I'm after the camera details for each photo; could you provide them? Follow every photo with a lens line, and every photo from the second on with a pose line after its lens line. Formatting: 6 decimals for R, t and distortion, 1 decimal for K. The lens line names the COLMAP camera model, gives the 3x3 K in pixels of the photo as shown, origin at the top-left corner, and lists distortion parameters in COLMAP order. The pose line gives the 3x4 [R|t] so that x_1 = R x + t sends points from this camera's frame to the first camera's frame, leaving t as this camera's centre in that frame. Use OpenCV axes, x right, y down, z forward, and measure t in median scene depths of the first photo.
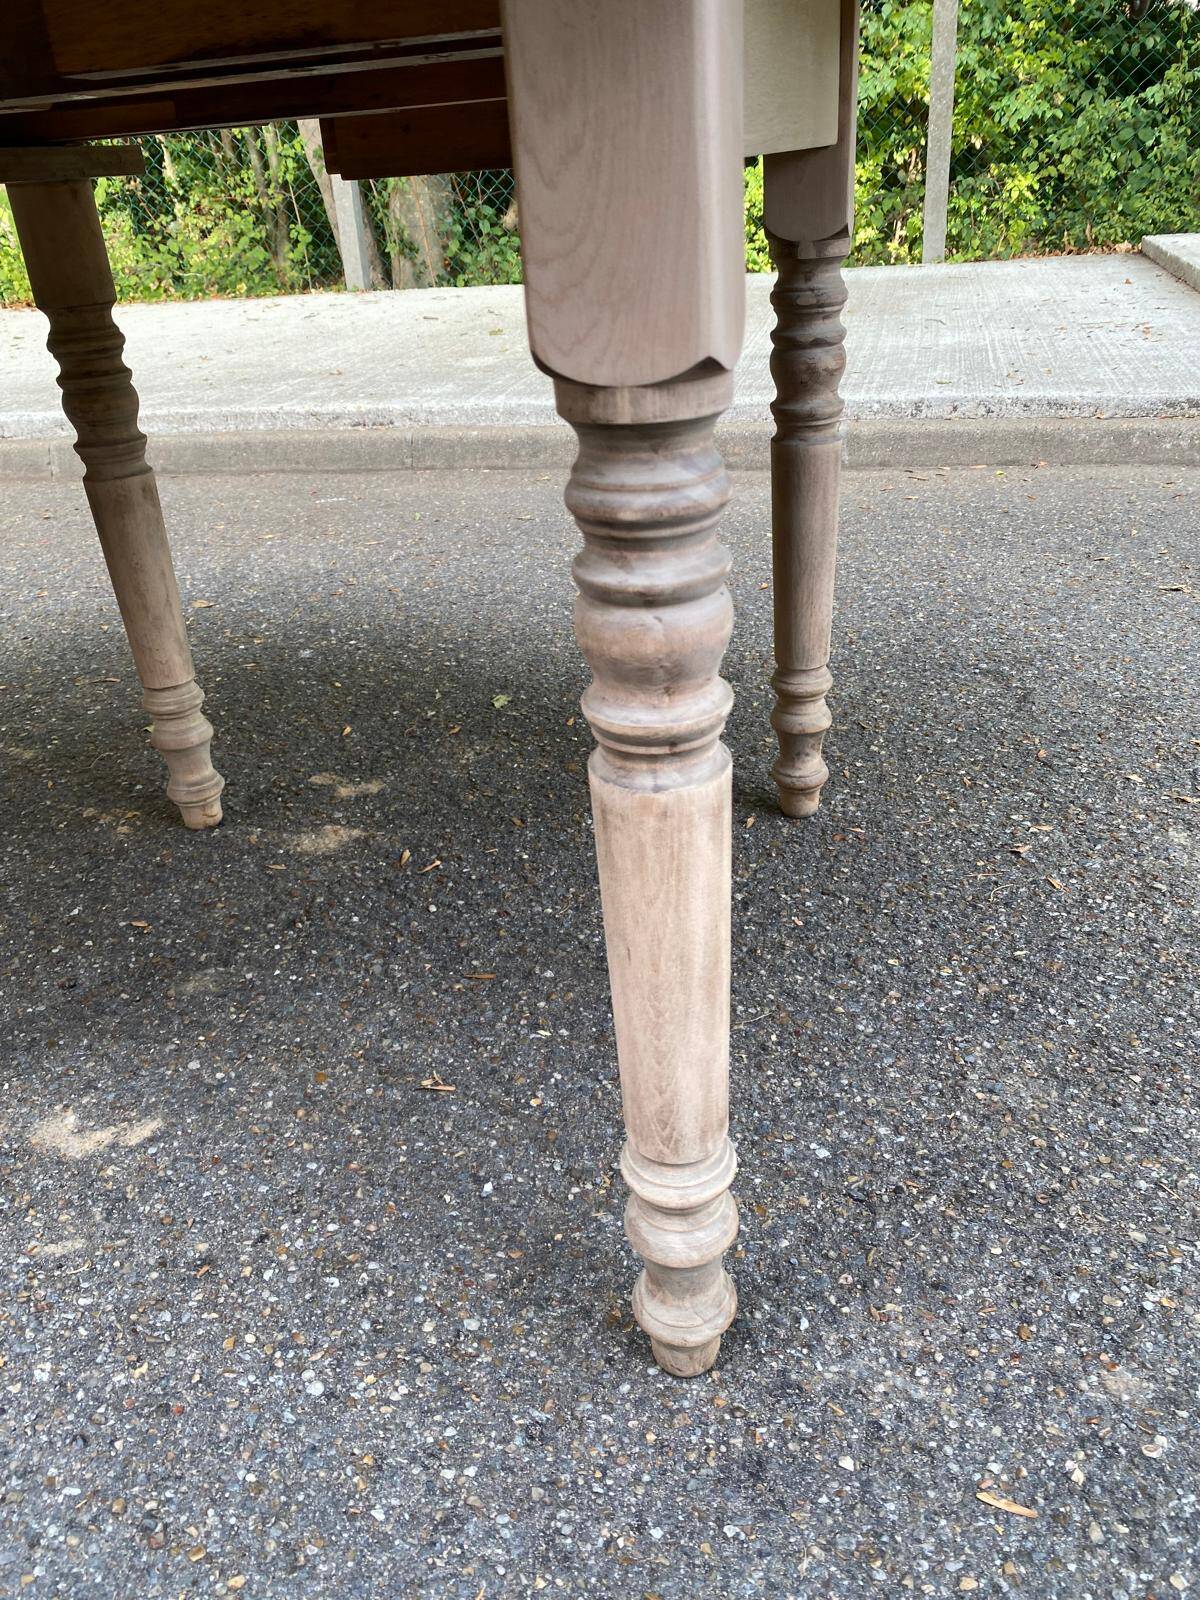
lens RADIAL K [[1220.5, 0, 595.1], [0, 1220.5, 776.7], [0, 0, 1]] dist [0.011004, -0.008982]
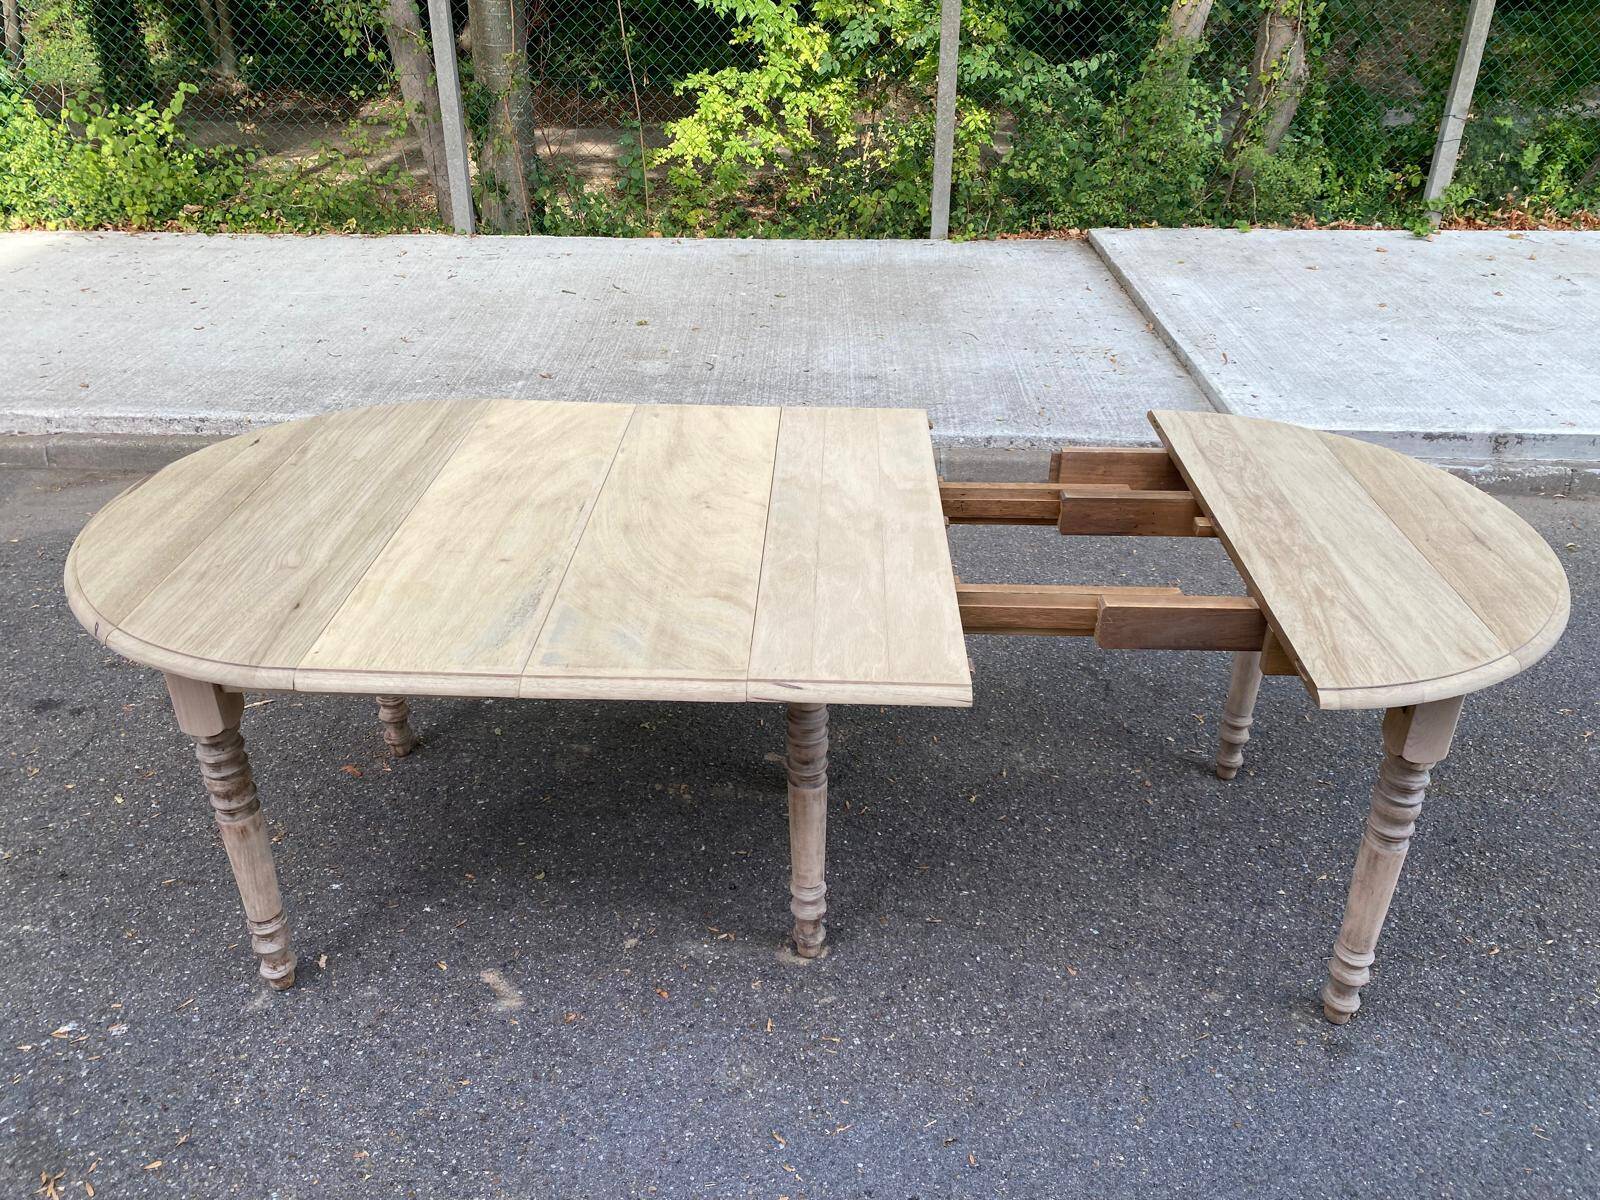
lens RADIAL K [[1220.5, 0, 803.4], [0, 1220.5, 590.9], [0, 0, 1]] dist [0.011004, -0.008982]
pose [[0.973359, -0.040654, 0.225655, -0.724861], [0.033593, 0.998821, 0.035045, -0.394189], [-0.226813, -0.026531, 0.973577, -1.023602]]
